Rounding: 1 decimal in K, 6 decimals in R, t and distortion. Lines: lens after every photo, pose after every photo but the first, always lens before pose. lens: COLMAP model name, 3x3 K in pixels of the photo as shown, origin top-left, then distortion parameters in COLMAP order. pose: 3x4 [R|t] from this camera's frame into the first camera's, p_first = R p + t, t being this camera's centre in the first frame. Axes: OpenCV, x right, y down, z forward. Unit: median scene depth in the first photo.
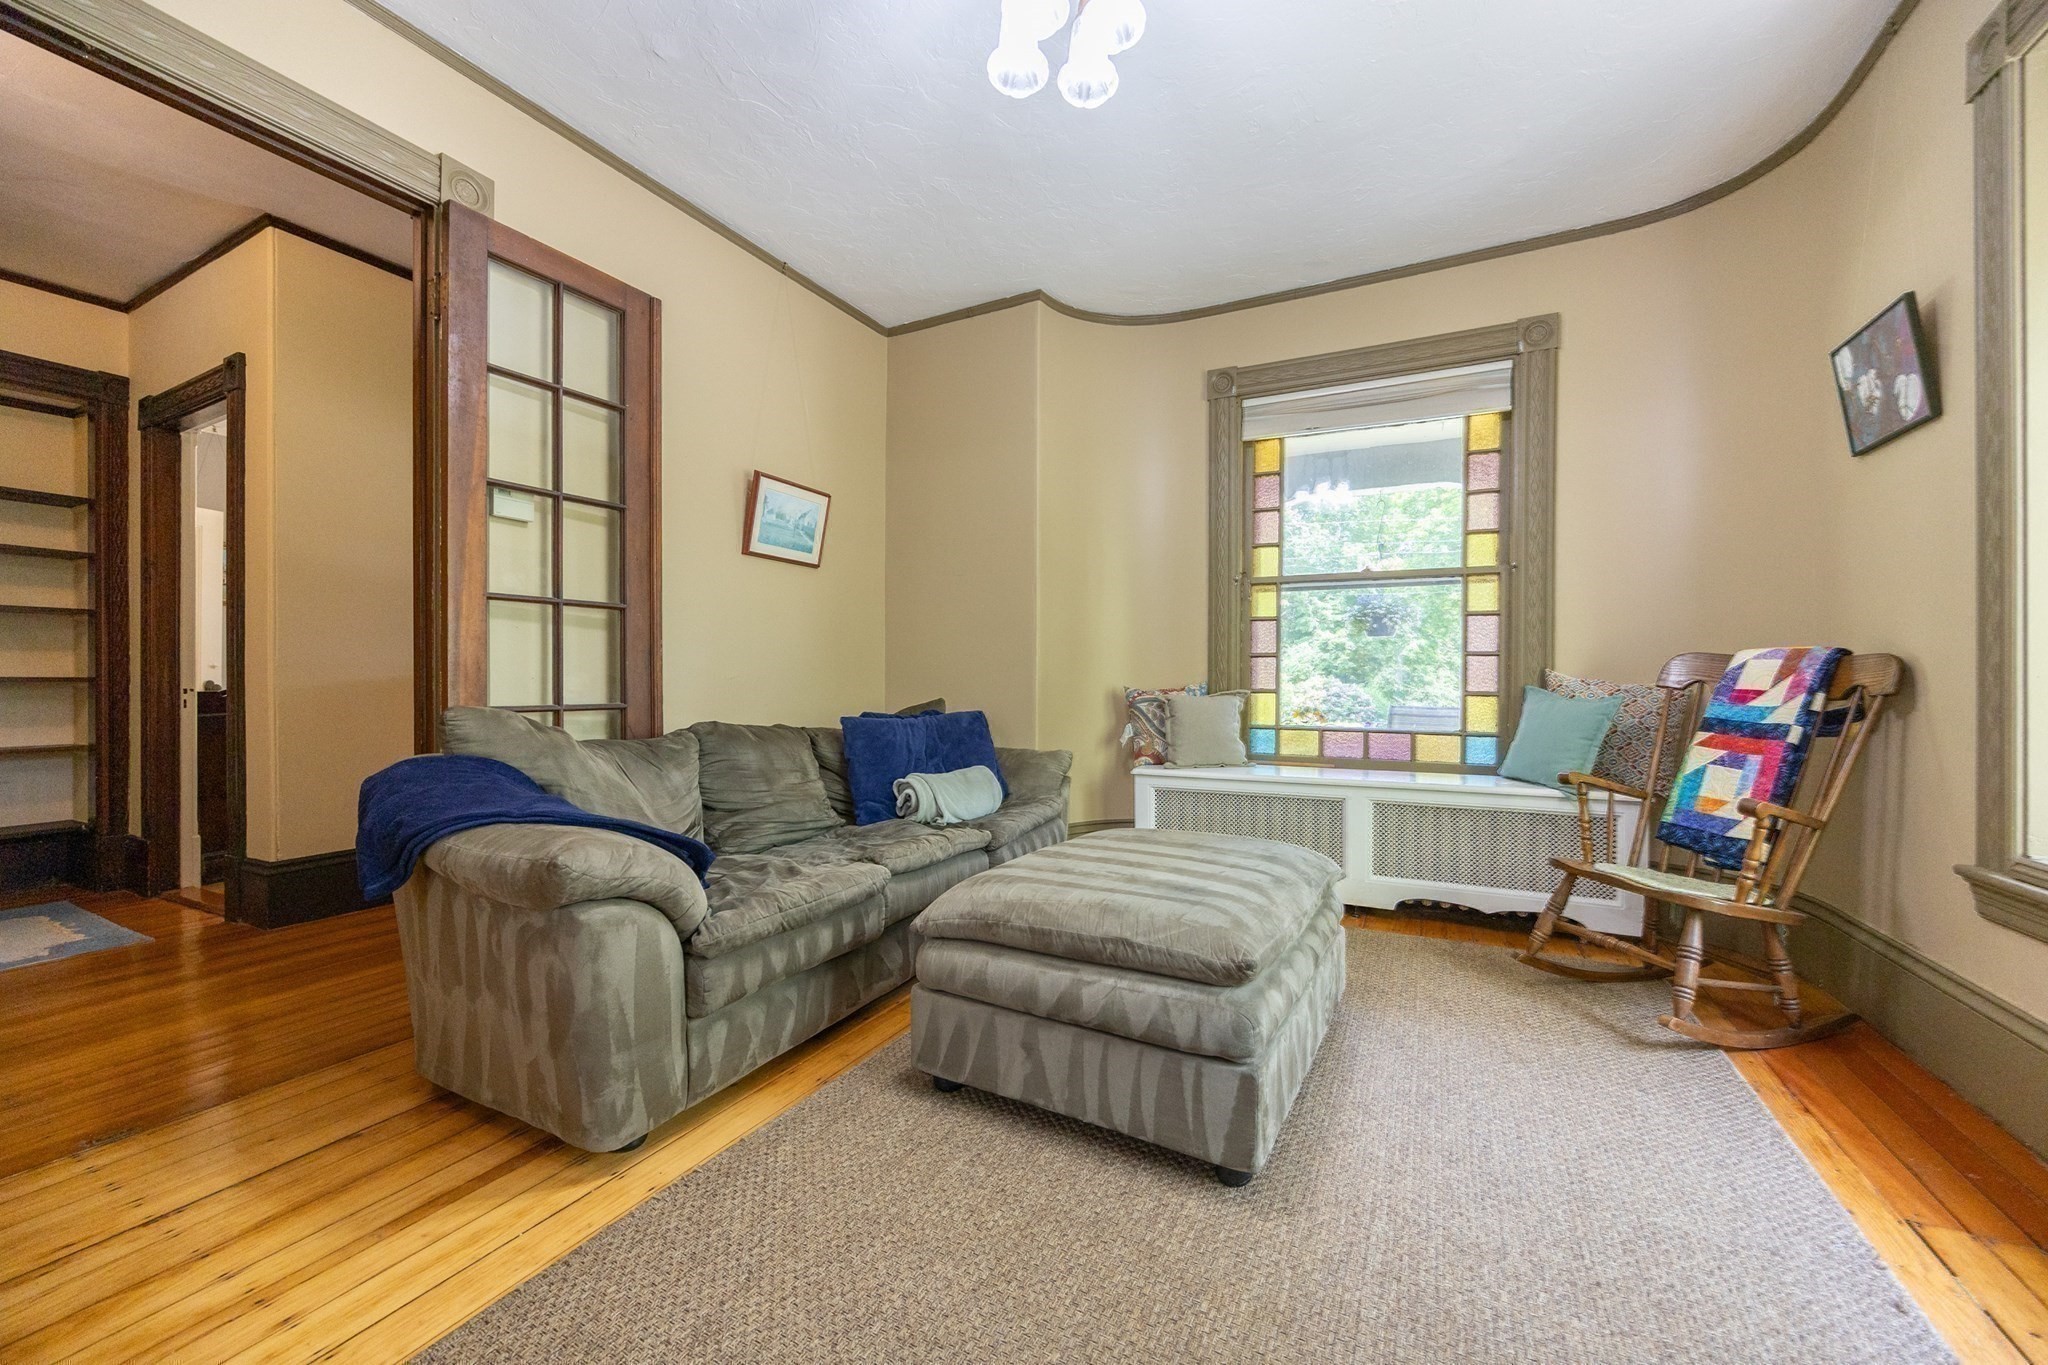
lens RADIAL K [[788.2, 0, 1027.1], [0, 788.2, 684.3], [0, 0, 1]] dist [-0.006930, 0.000207]
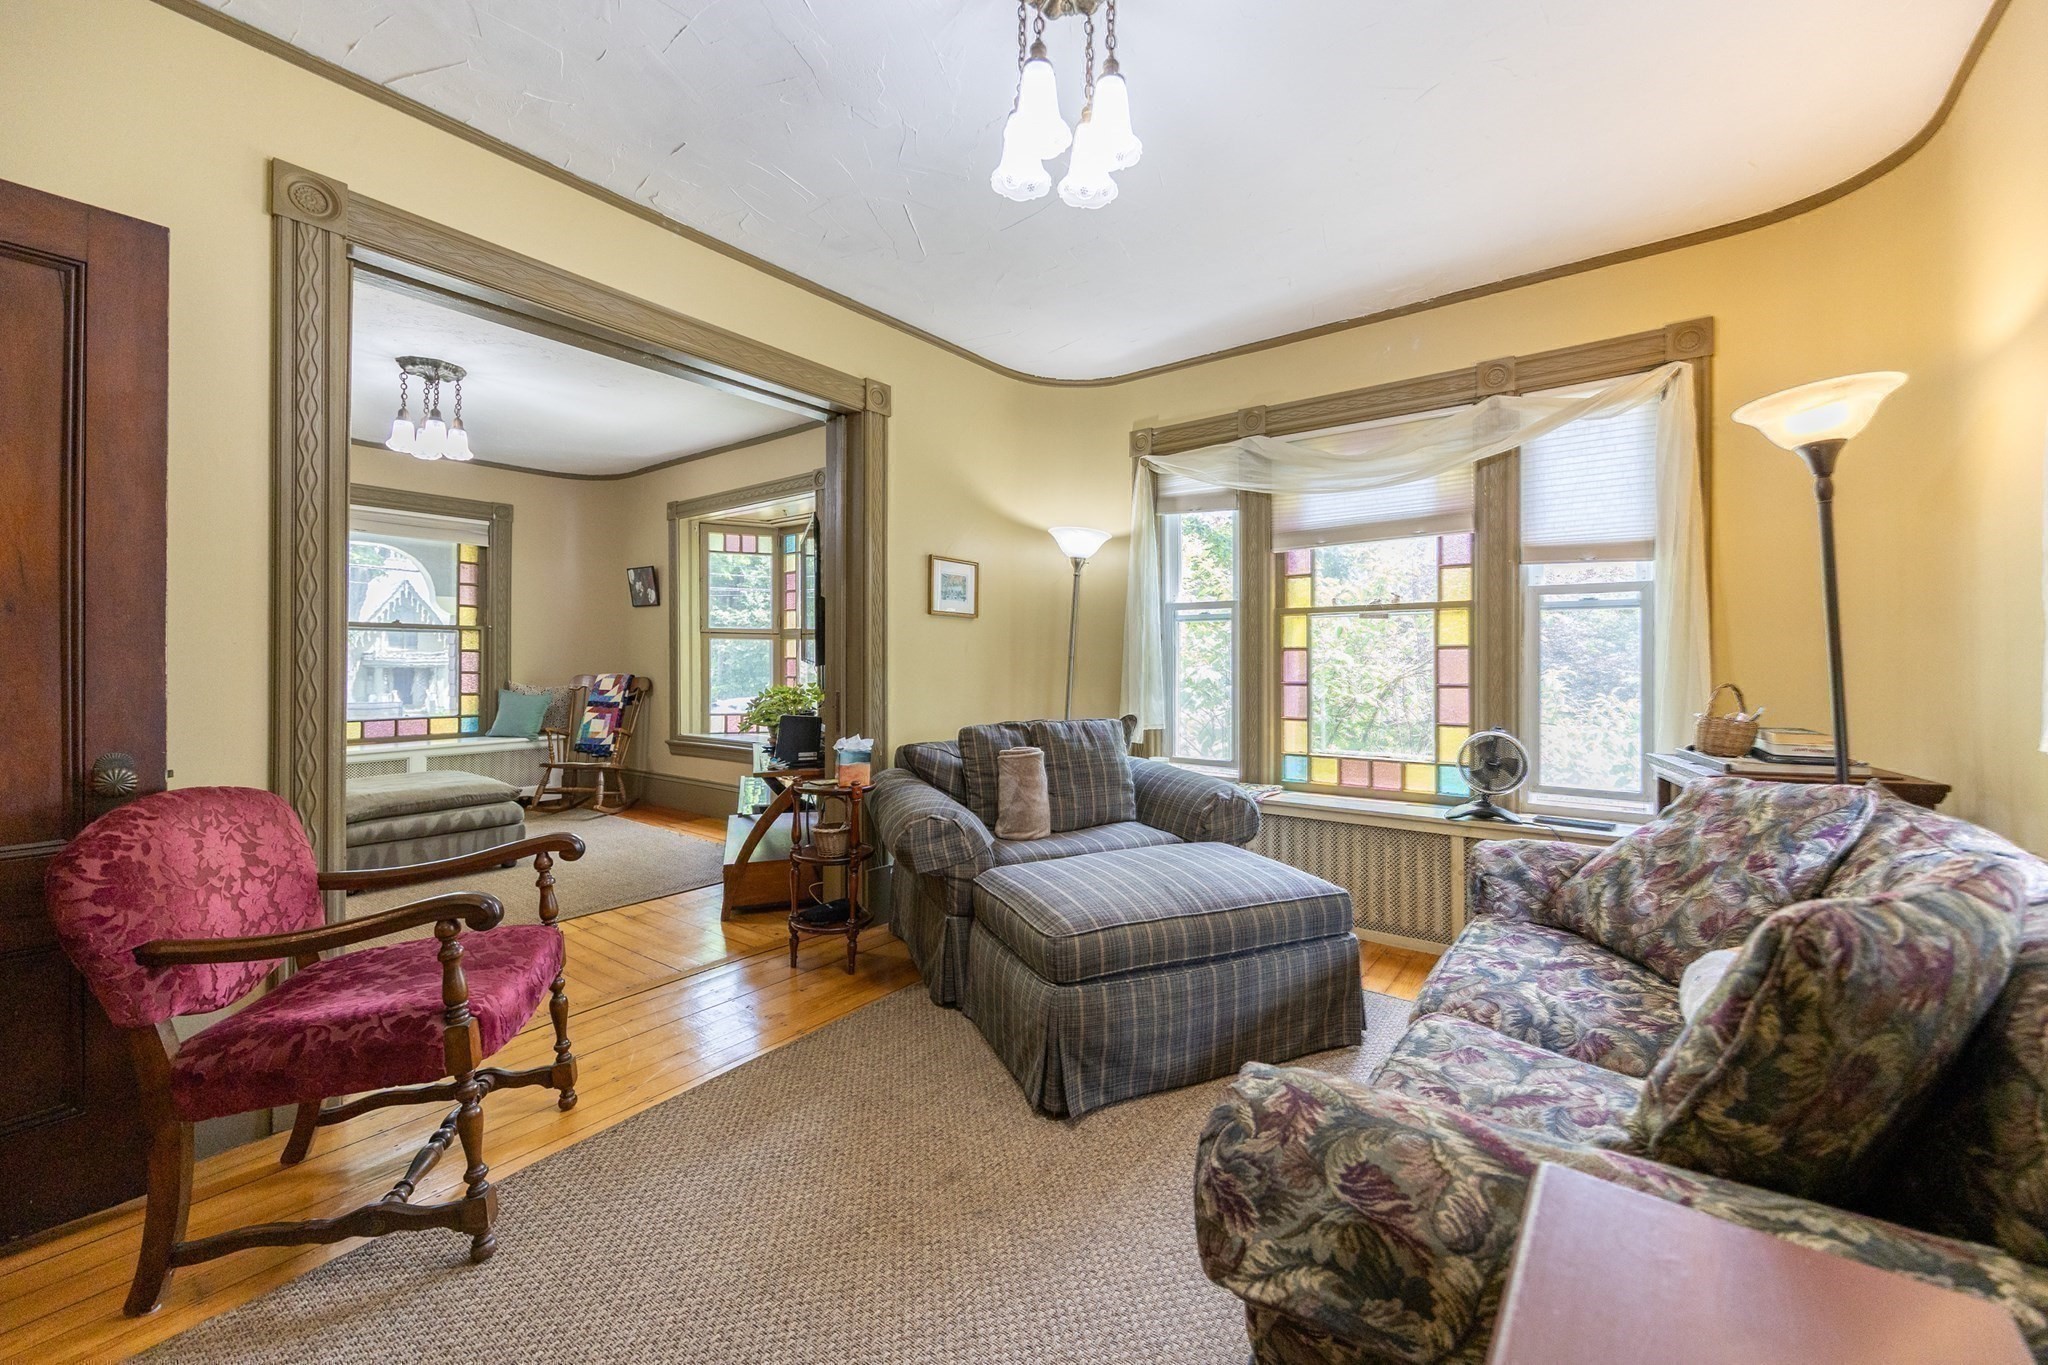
lens RADIAL K [[788.2, 0, 1077.3], [0, 788.2, 660.9], [0, 0, 1]] dist [-0.006930, 0.000207]
pose [[0.136513, -0.000588, 0.990638, -1.323564], [0.006032, 0.999982, -0.000238, -0.070807], [-0.990620, 0.006008, 0.136514, -0.842717]]
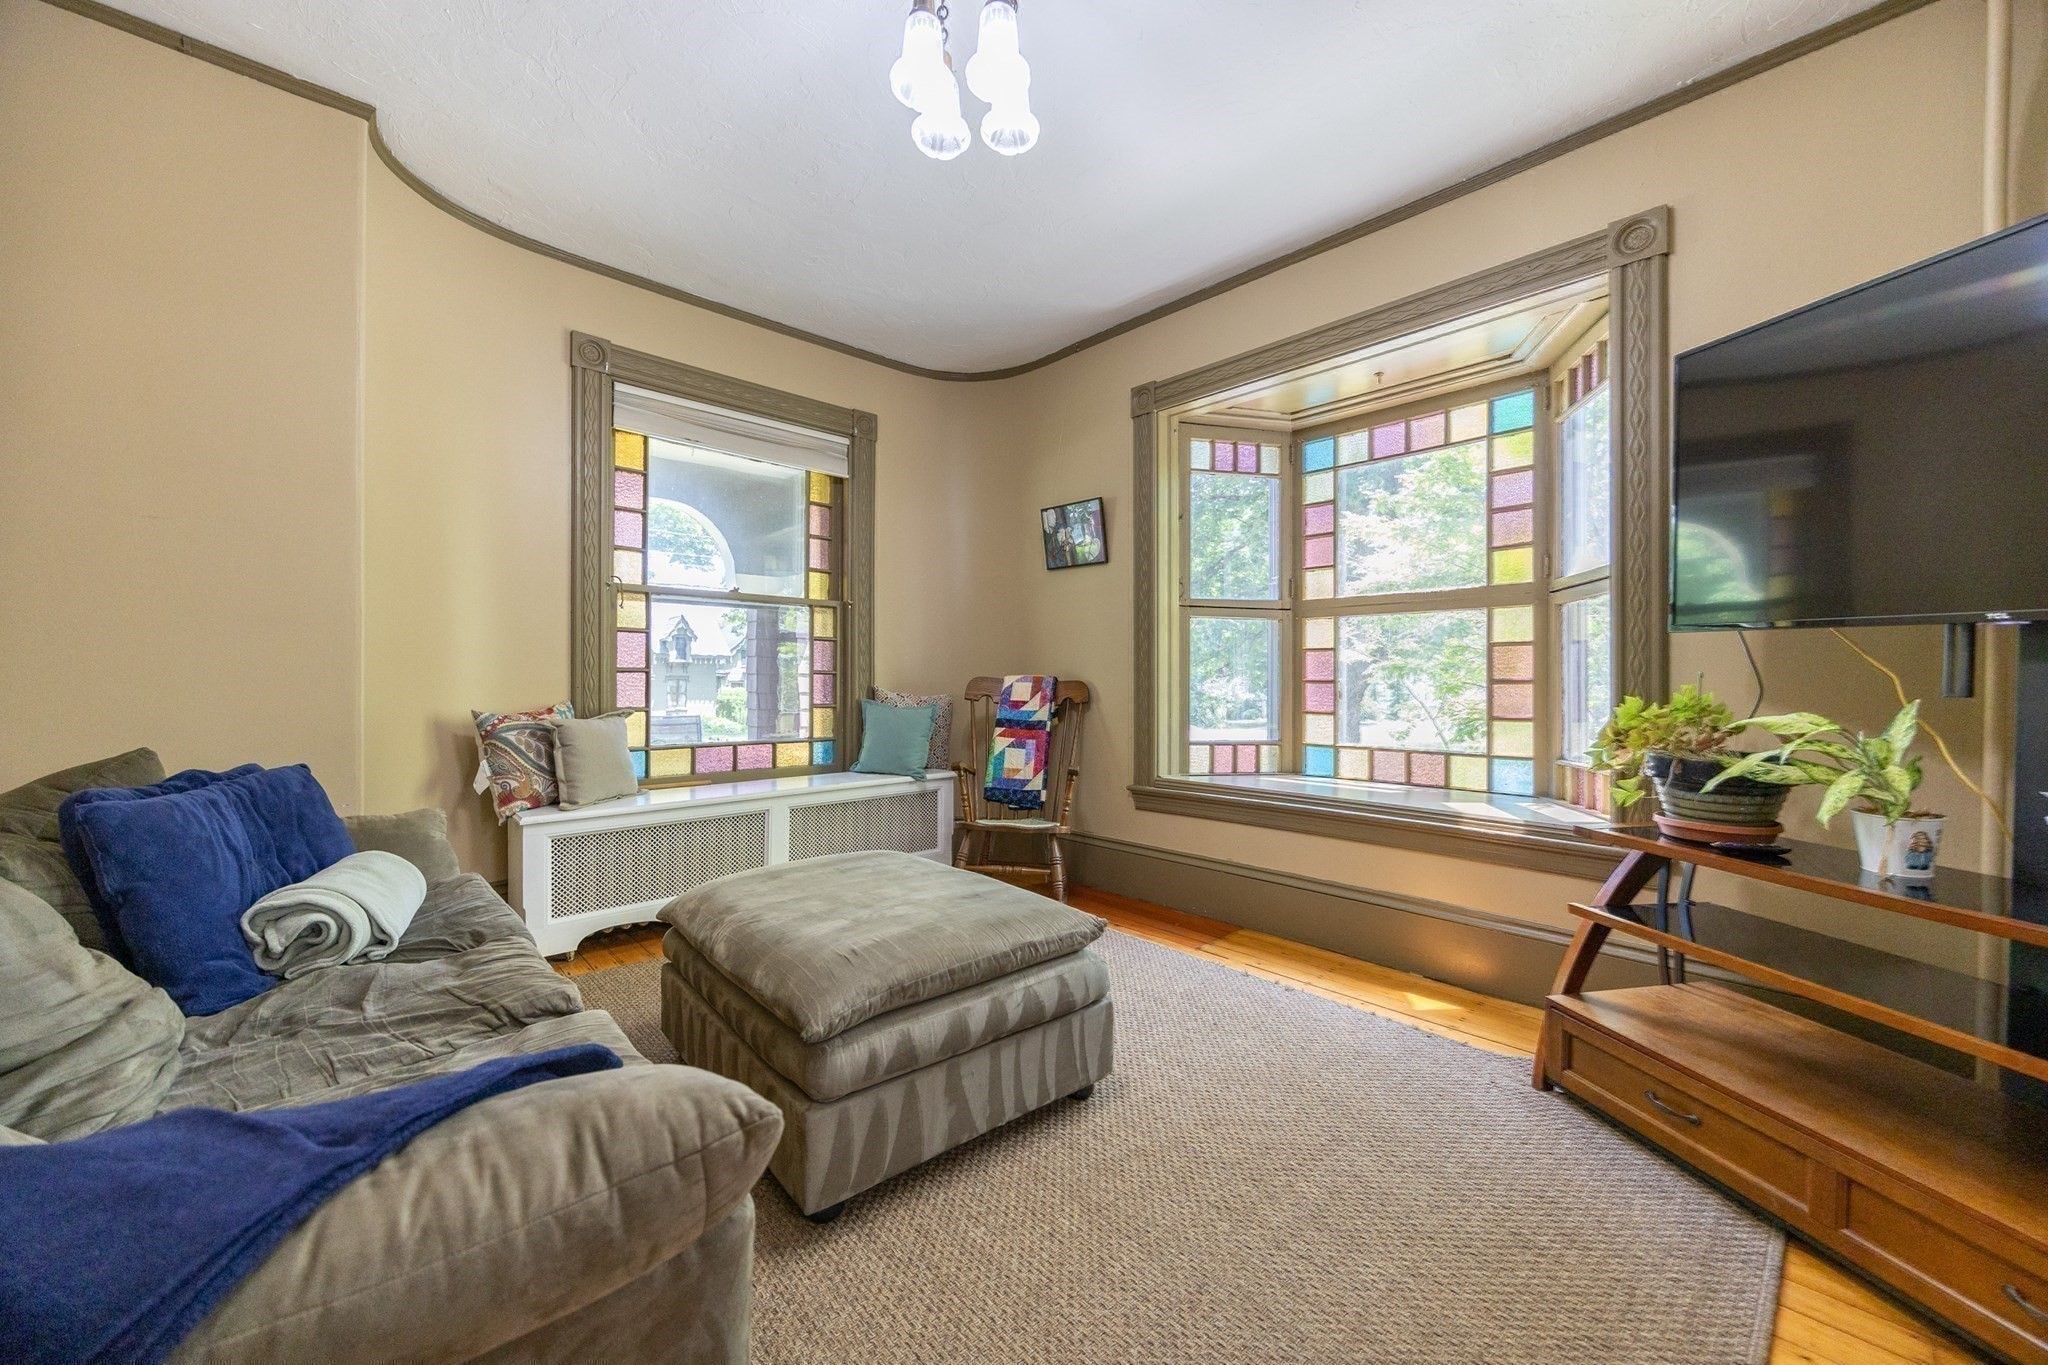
lens RADIAL K [[788.2, 0, 1042.1], [0, 788.2, 682.6], [0, 0, 1]] dist [-0.006930, 0.000207]
pose [[0.328323, -0.006991, 0.944540, -0.559308], [0.005077, 0.999971, 0.005637, -0.035469], [-0.944552, 0.002945, 0.328349, 0.356063]]
